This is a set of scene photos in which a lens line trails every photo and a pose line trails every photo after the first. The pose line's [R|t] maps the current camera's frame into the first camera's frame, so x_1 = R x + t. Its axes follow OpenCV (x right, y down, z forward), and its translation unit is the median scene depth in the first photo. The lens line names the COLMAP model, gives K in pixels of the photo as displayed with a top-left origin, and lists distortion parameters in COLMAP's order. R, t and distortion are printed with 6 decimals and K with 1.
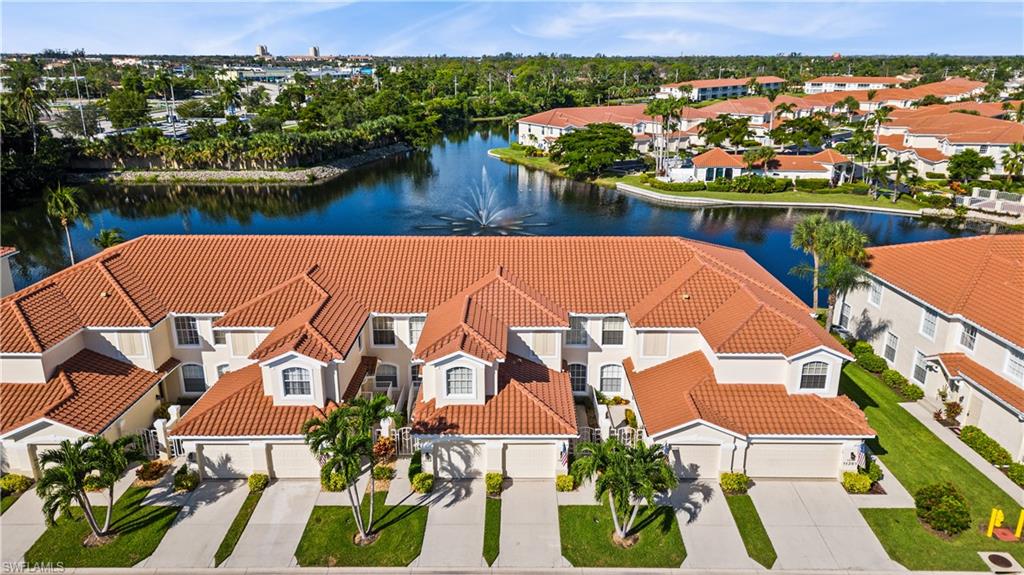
lens RADIAL K [[729.6, 0, 512.0], [0, 729.6, 287.5], [0, 0, 1]] dist [0.036594, -0.006214]
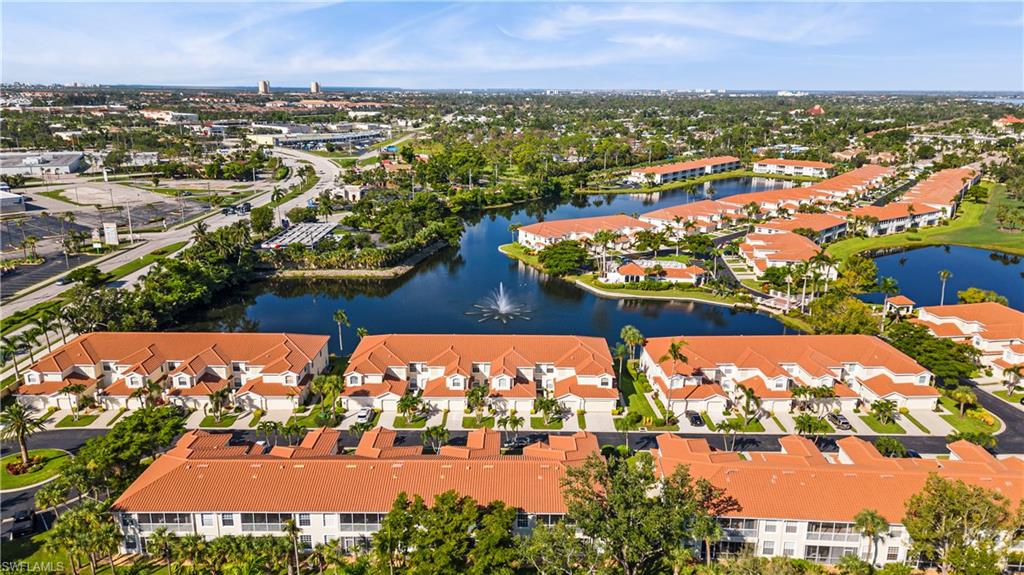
lens RADIAL K [[729.6, 0, 512.0], [0, 729.6, 287.5], [0, 0, 1]] dist [0.036594, -0.006214]
pose [[0.999976, 0.006541, 0.002202, -0.031856], [-0.006431, 0.998893, -0.046592, -0.136660], [-0.002504, 0.046576, 0.998912, -2.075649]]
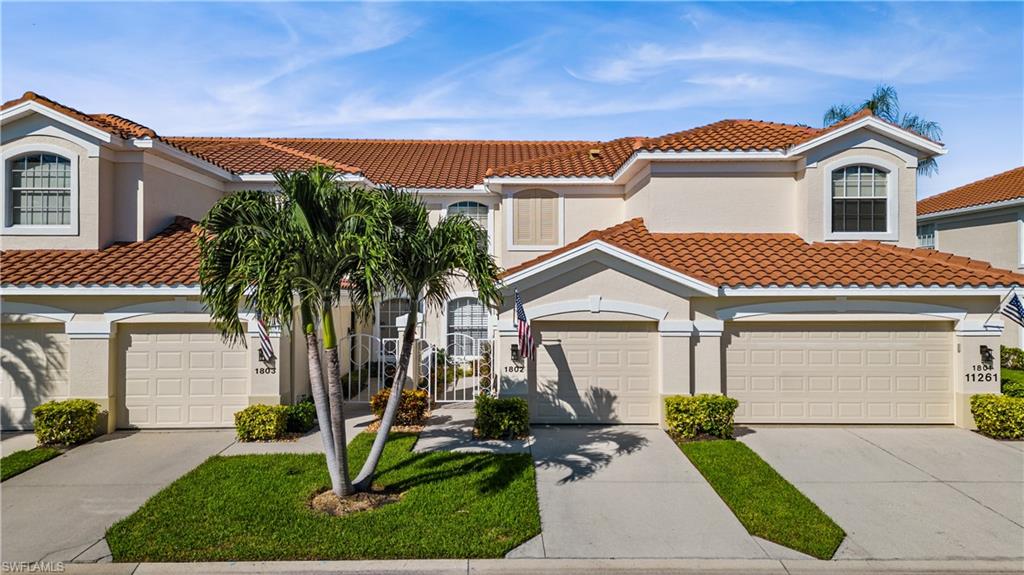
lens RADIAL K [[729.6, 0, 512.0], [0, 729.6, 287.5], [0, 0, 1]] dist [0.036594, -0.006214]
pose [[0.999887, -0.006619, 0.013495, 0.160375], [0.010460, 0.951183, -0.308449, 0.259268], [-0.010795, 0.308555, 0.951145, 0.493688]]
